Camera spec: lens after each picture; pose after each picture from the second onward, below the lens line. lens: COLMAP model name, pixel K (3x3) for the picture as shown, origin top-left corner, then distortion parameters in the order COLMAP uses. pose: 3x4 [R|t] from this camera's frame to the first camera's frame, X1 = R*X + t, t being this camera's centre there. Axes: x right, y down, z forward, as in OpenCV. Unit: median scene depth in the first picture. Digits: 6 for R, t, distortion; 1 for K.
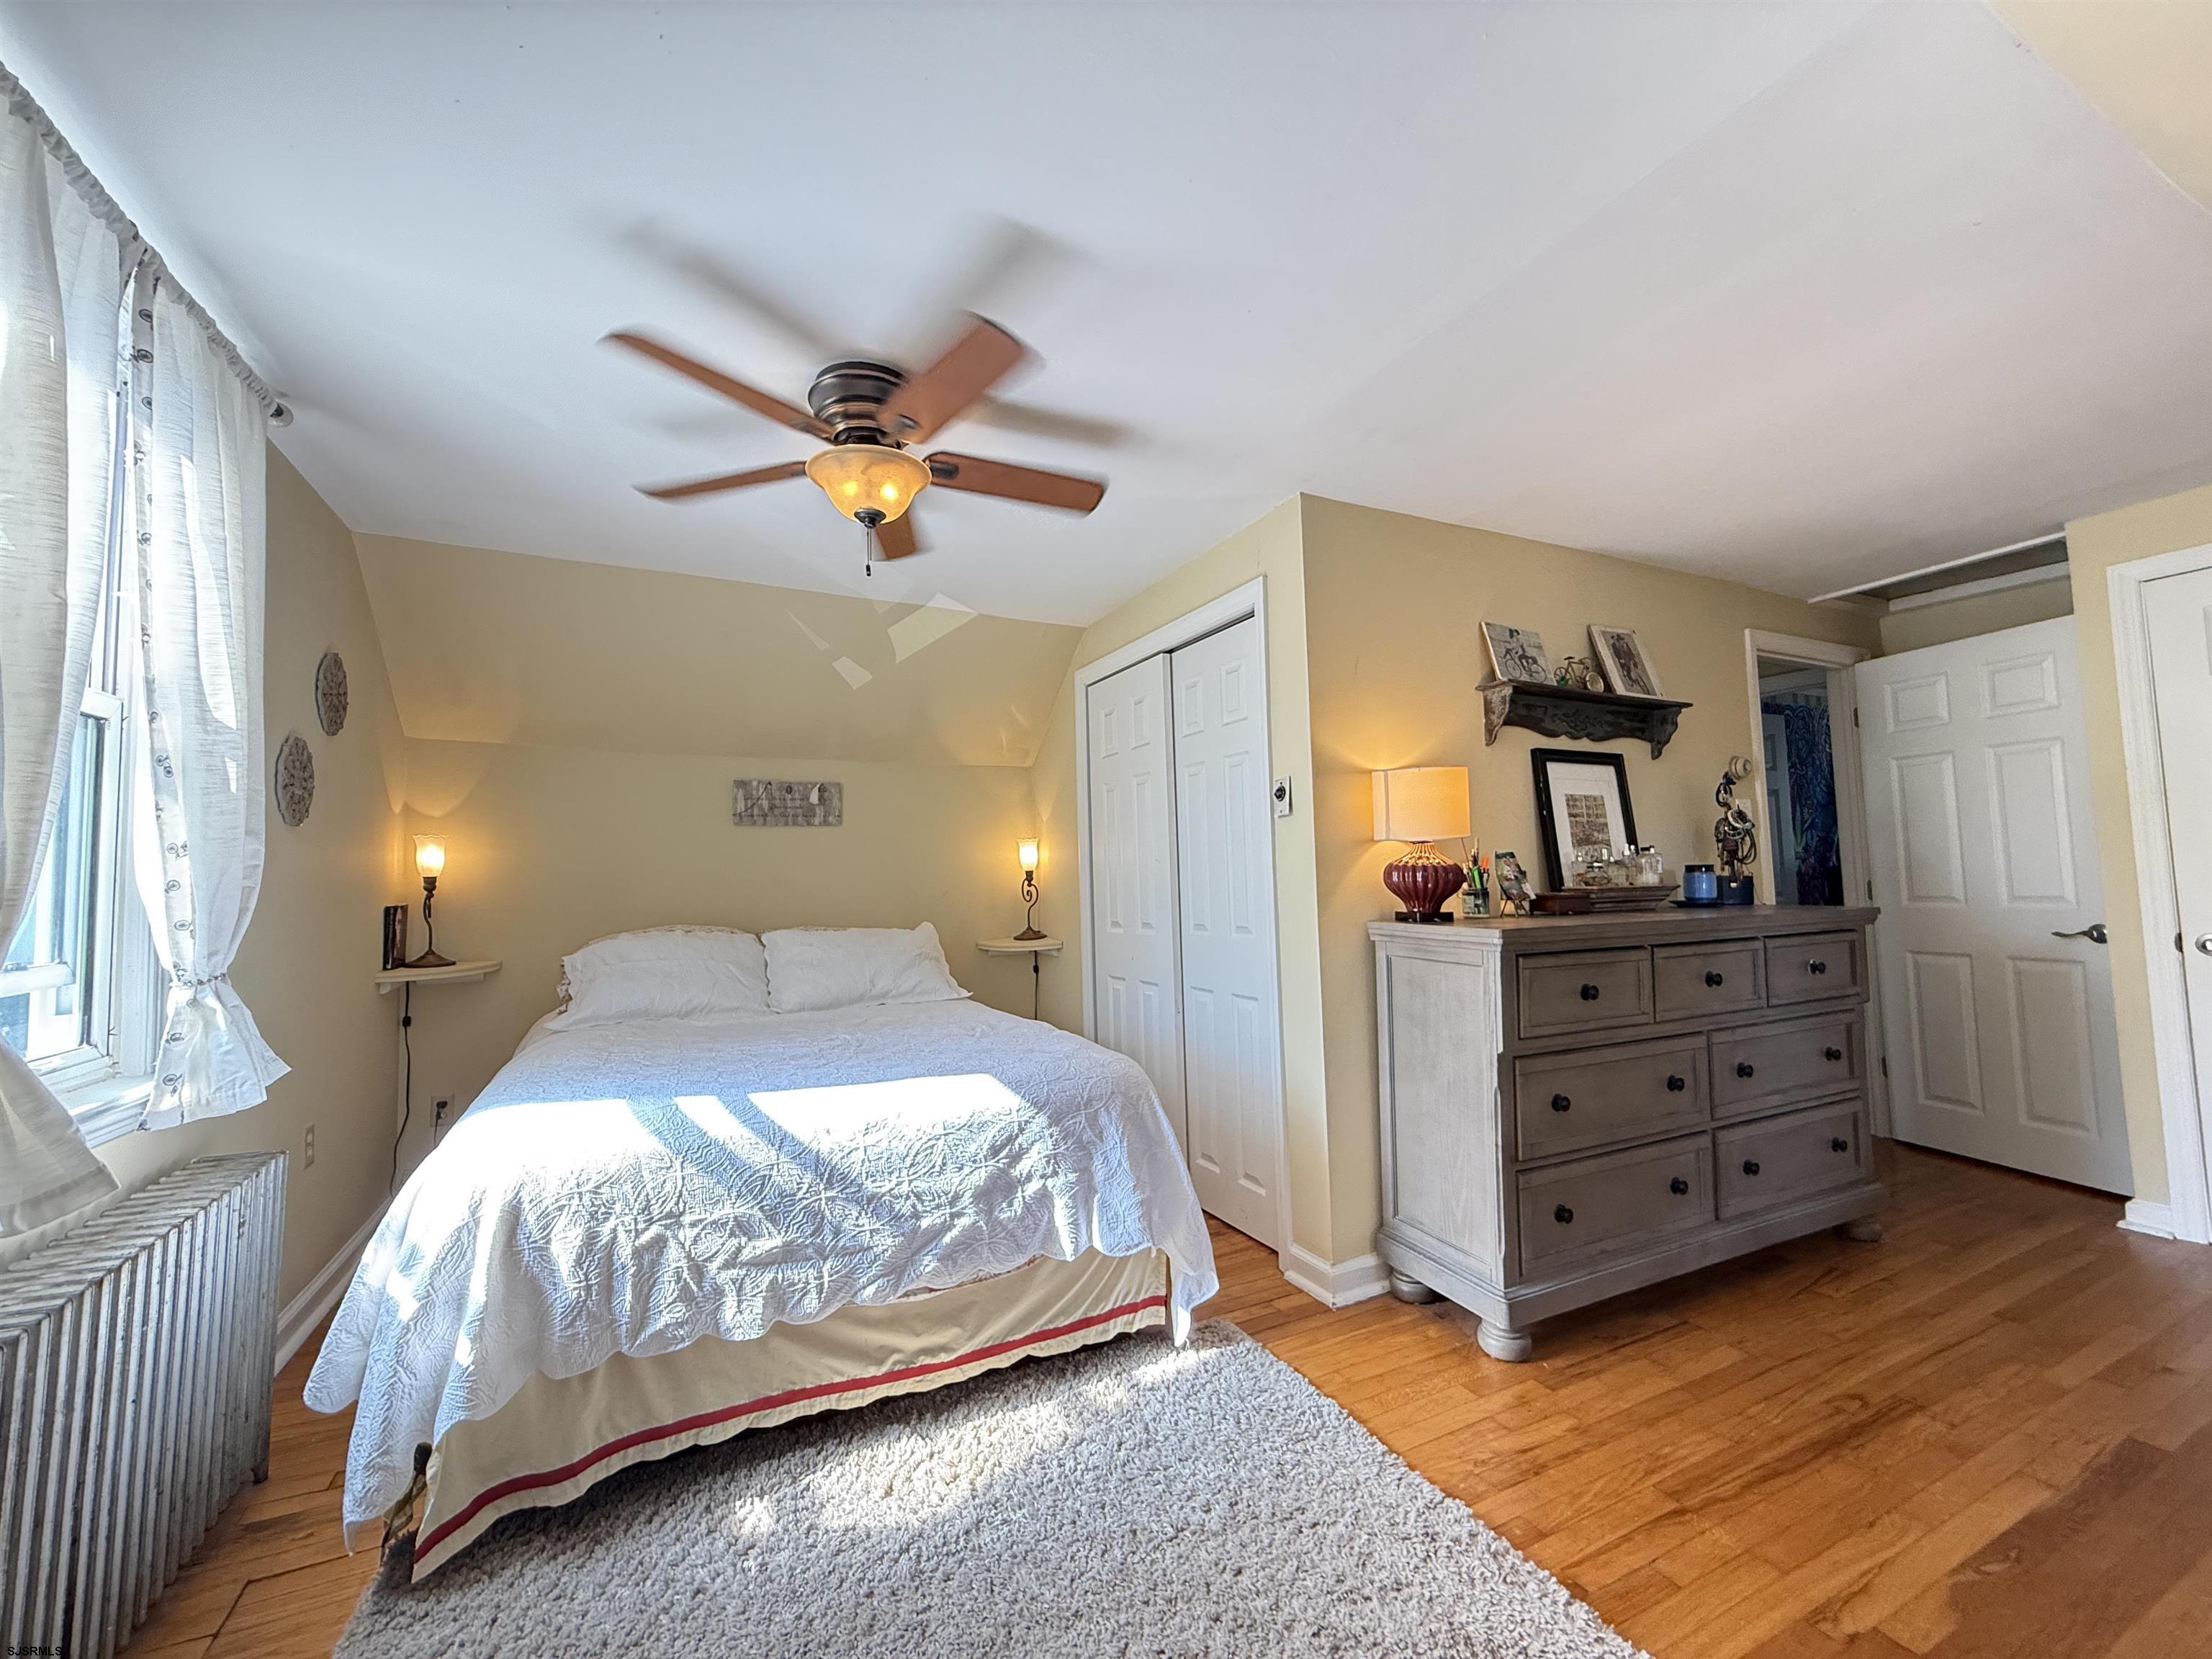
lens RADIAL K [[881.2, 0, 1096.6], [0, 881.2, 827.9], [0, 0, 1]] dist [-0.001129, 0.000500]
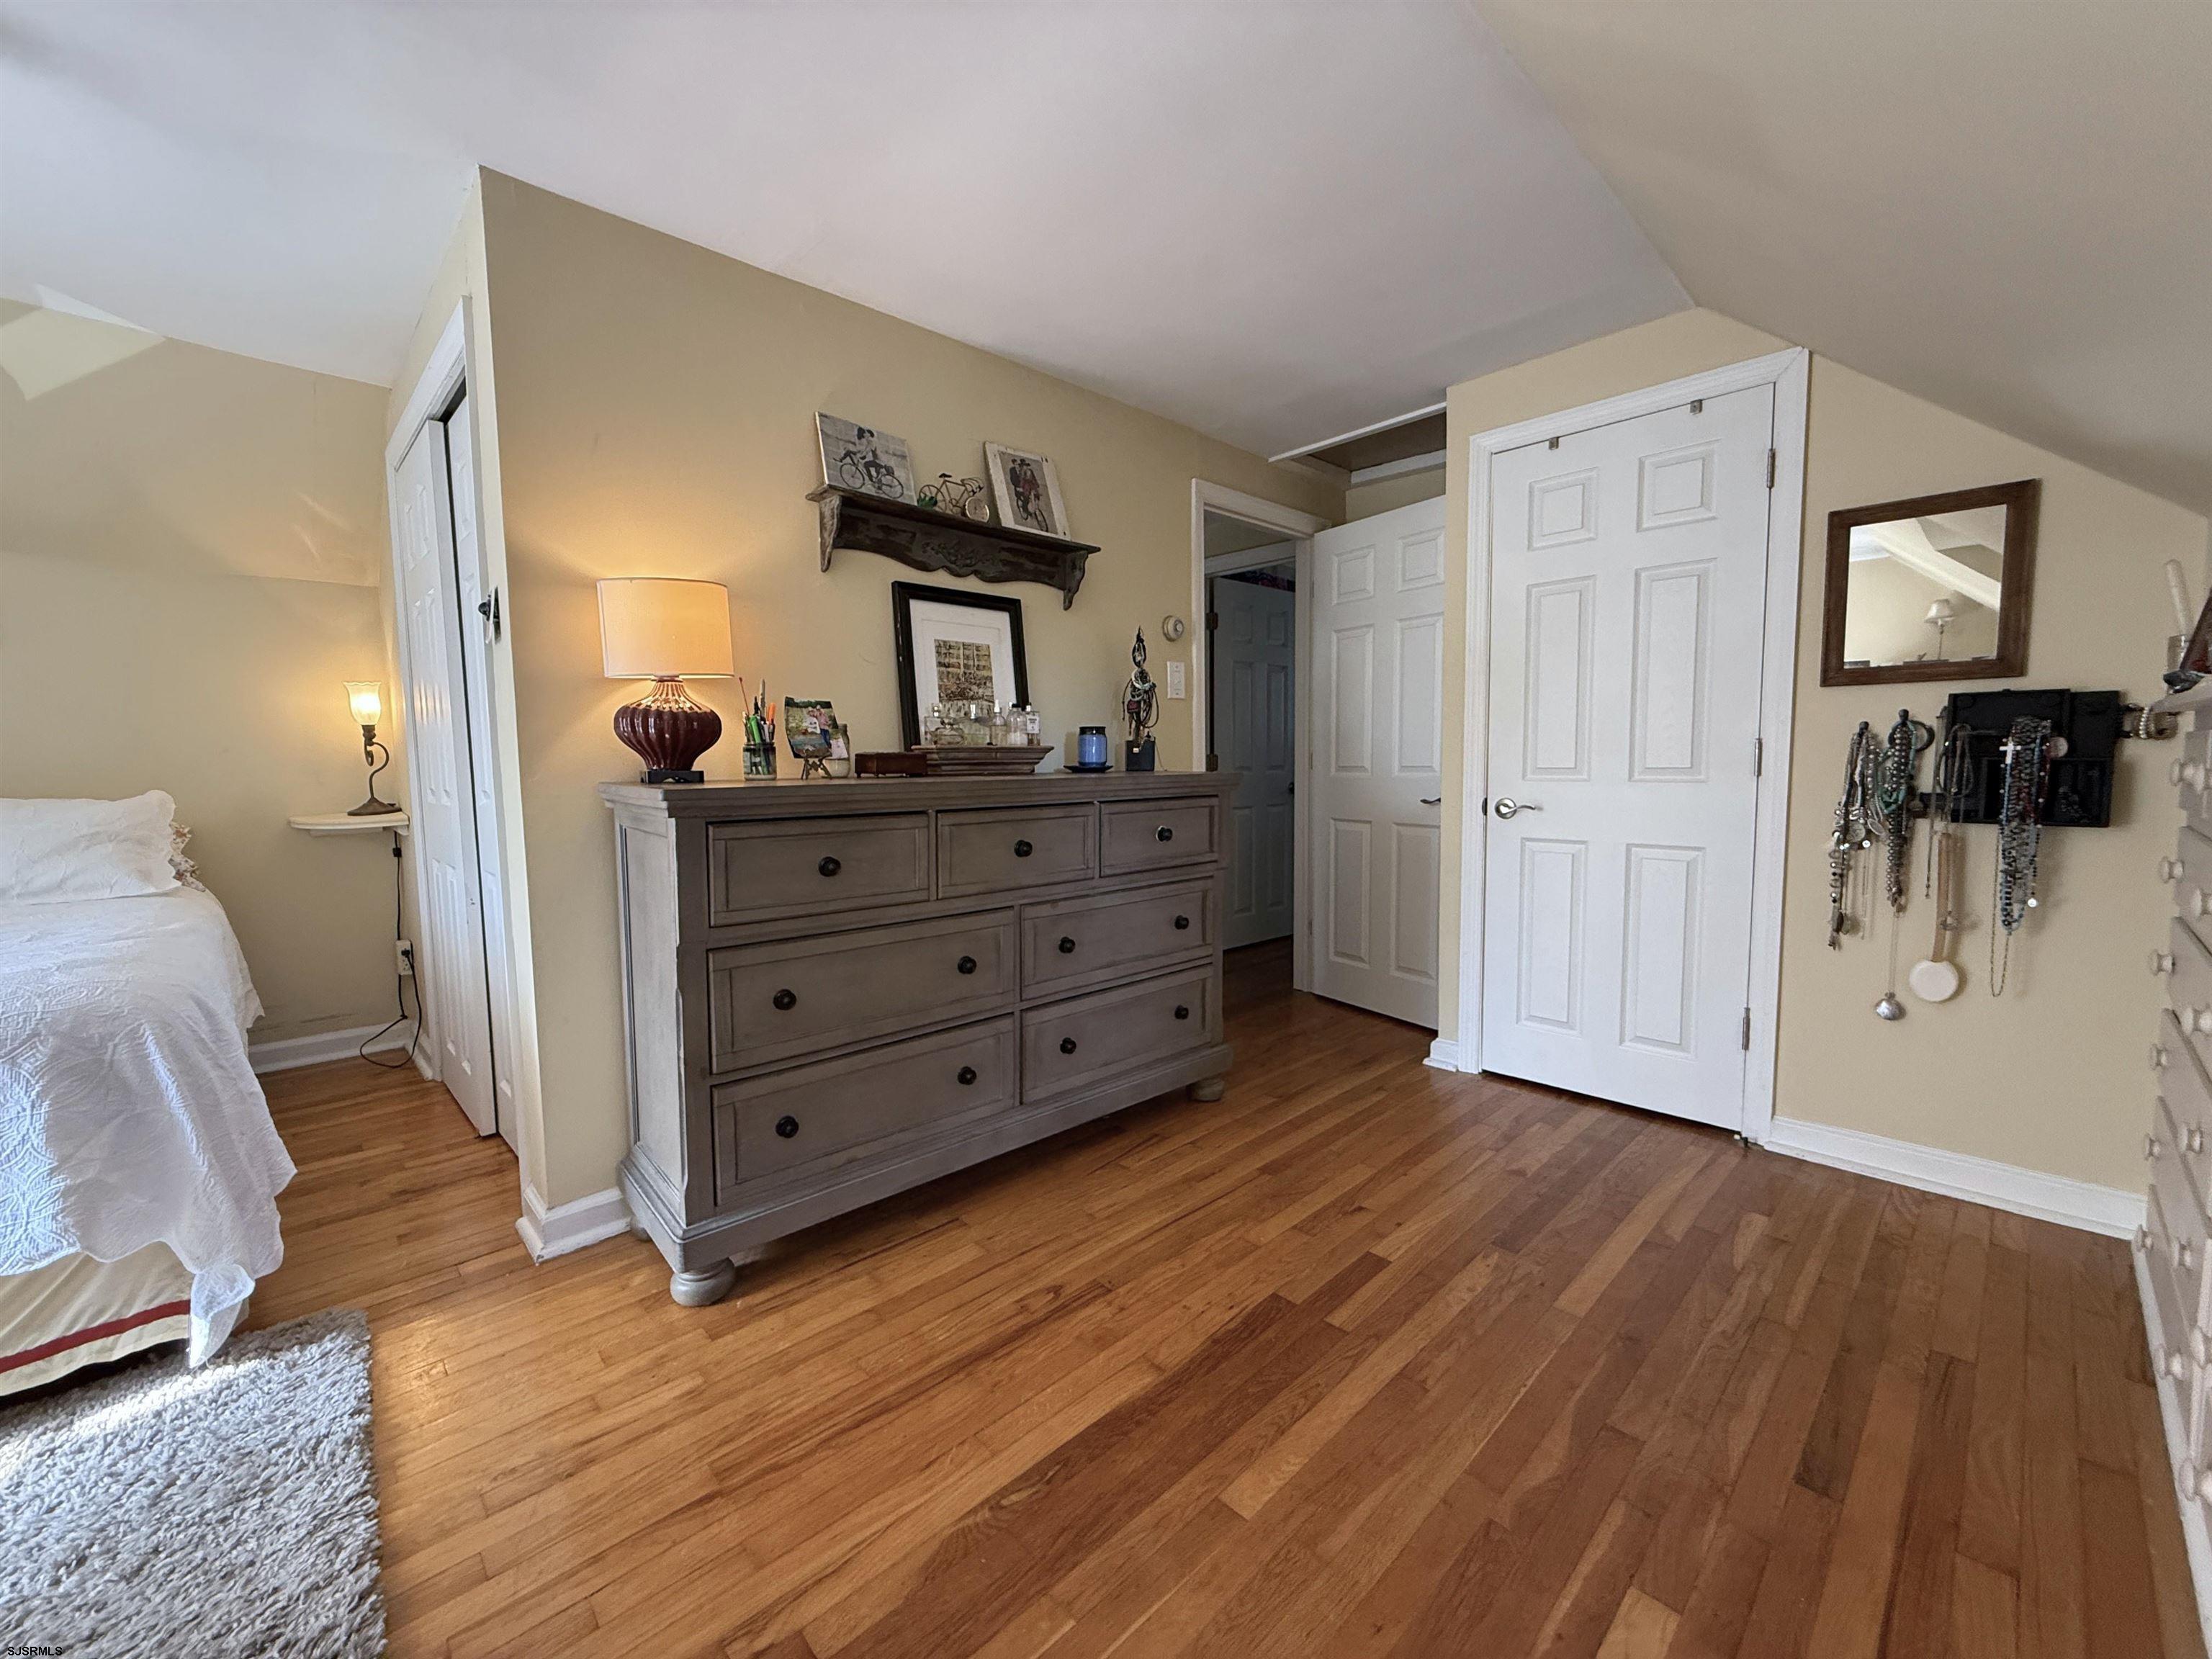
lens RADIAL K [[881.2, 0, 1097.7], [0, 881.2, 827.2], [0, 0, 1]] dist [-0.001129, 0.000500]
pose [[0.953335, -0.011181, 0.301709, 0.497046], [-0.029688, 0.990999, 0.130533, 0.031287], [-0.300453, -0.133399, 0.944422, 0.135428]]
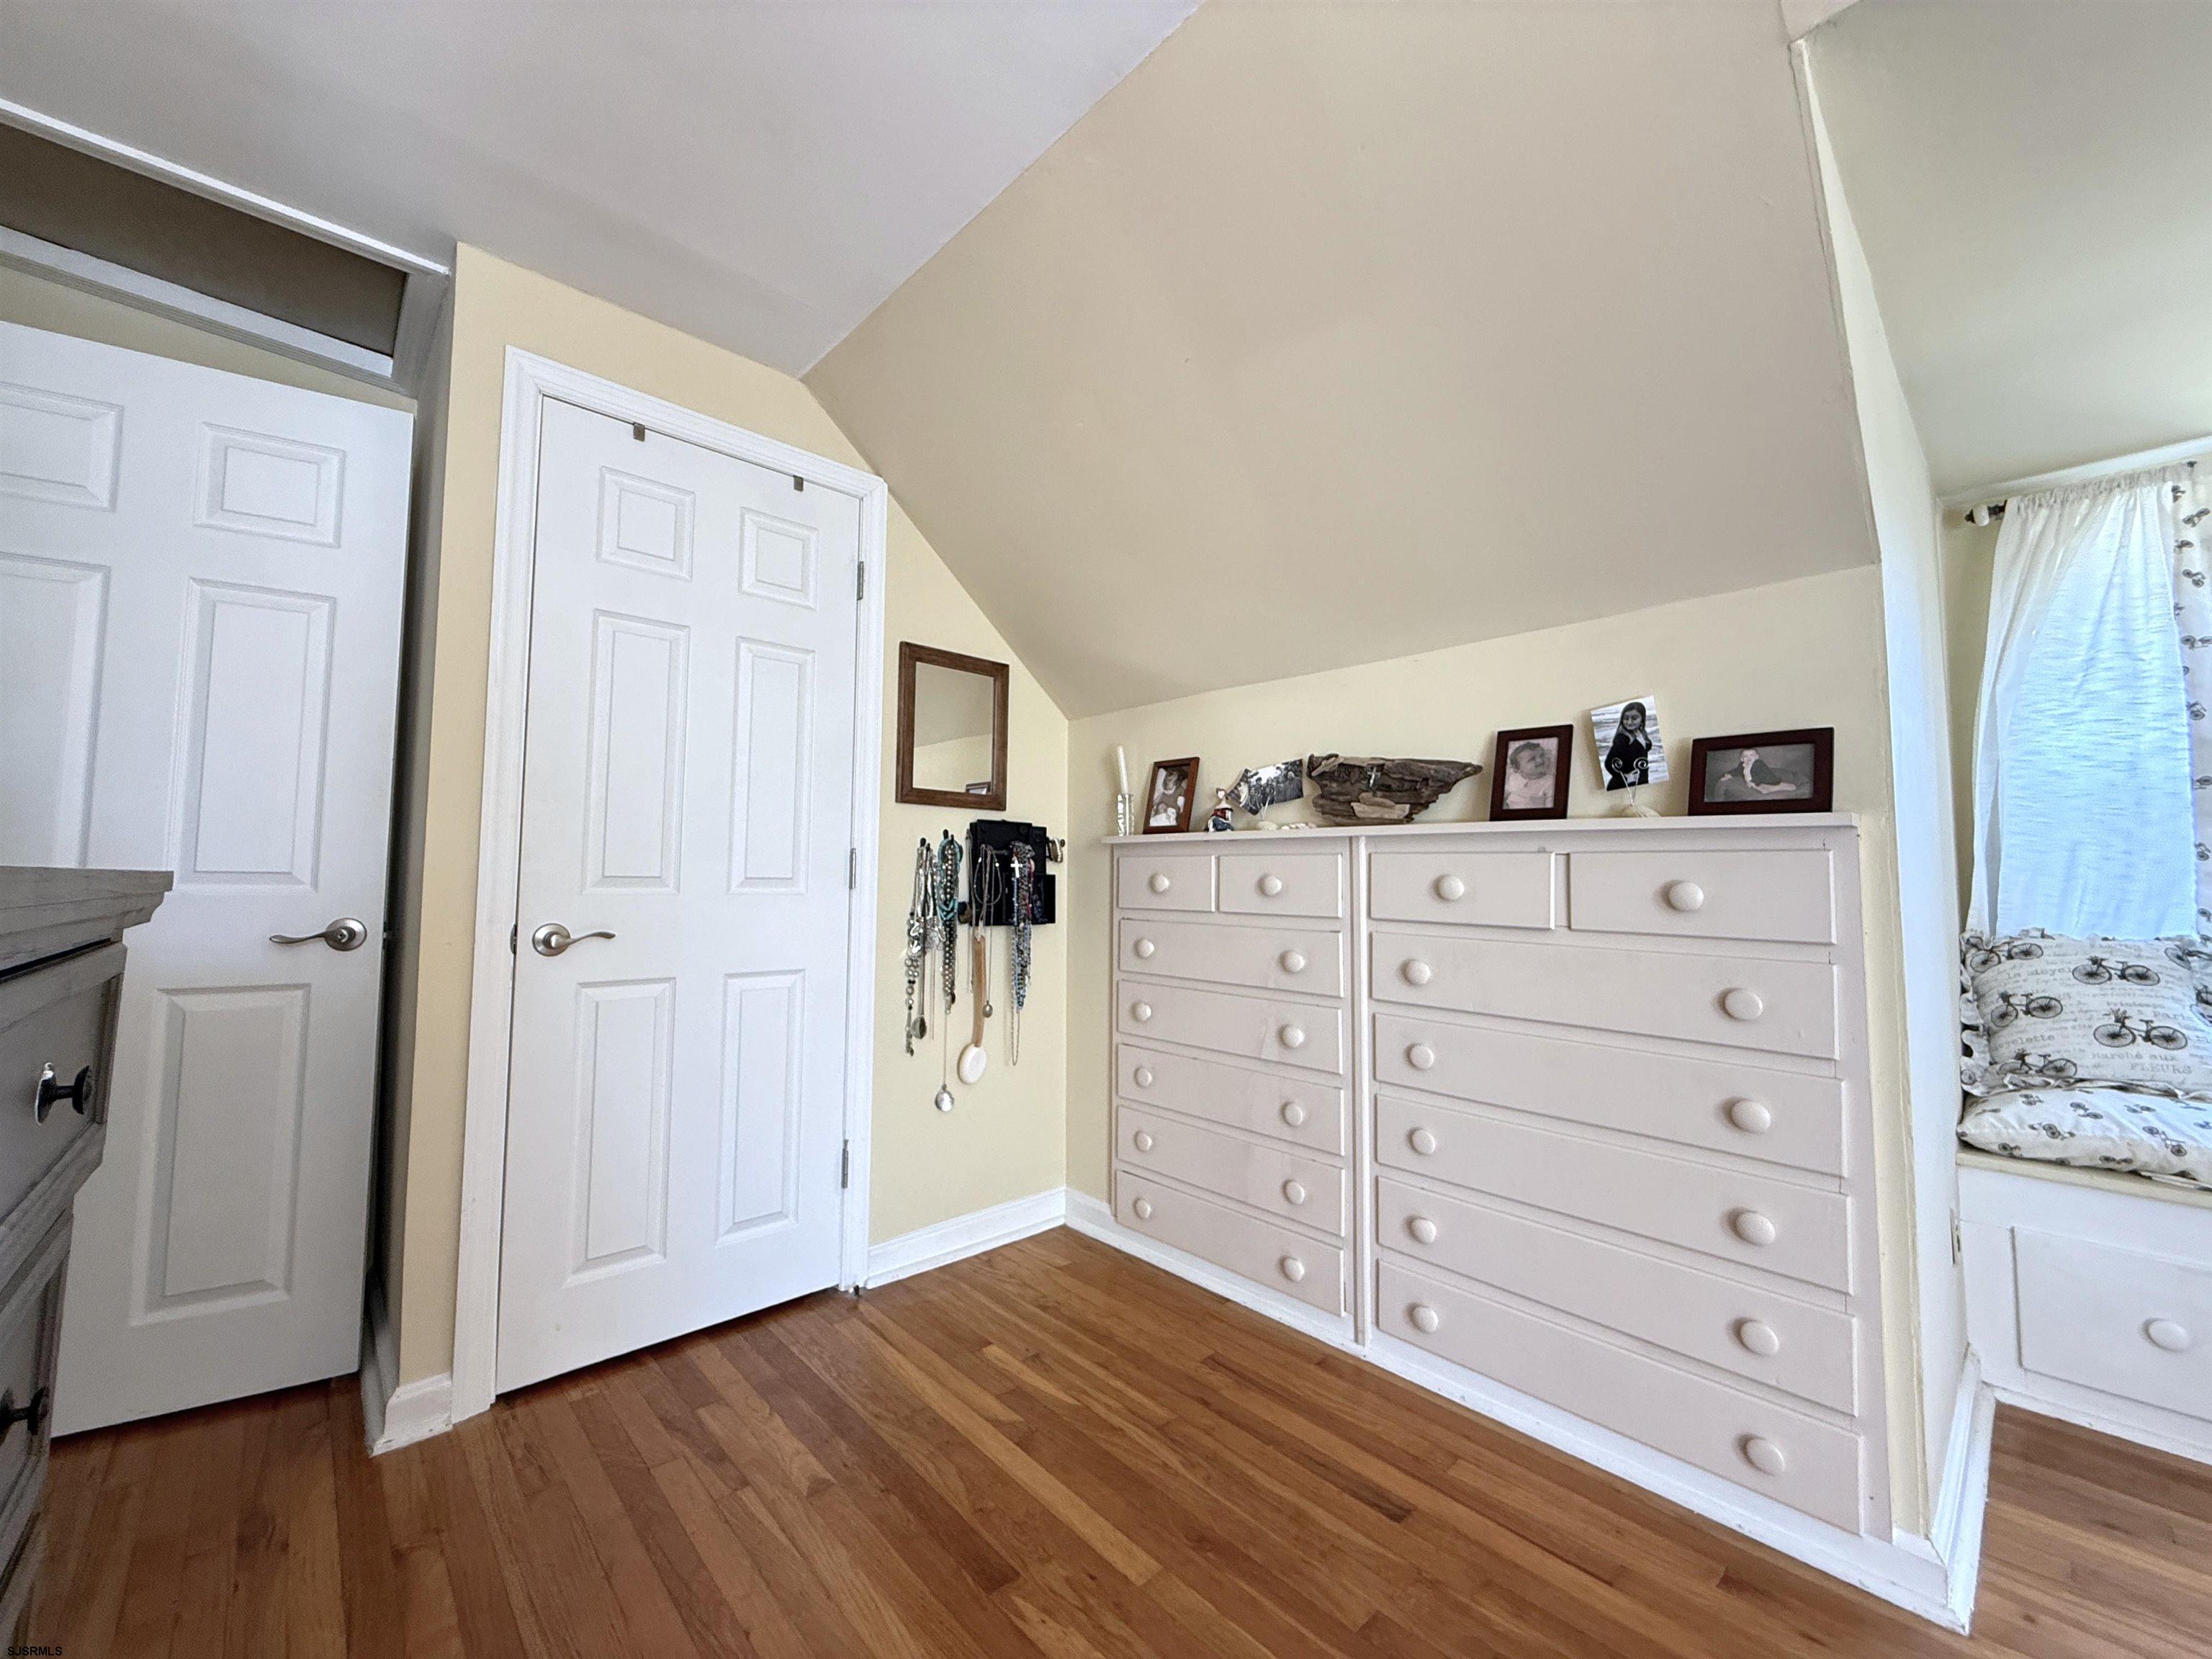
lens RADIAL K [[881.2, 0, 1097.7], [0, 881.2, 826.8], [0, 0, 1]] dist [-0.001129, 0.000500]
pose [[-0.290996, 0.081599, 0.953238, 0.519118], [-0.063192, 0.992541, -0.104254, 0.096055], [-0.954635, -0.090575, -0.283669, 0.852094]]
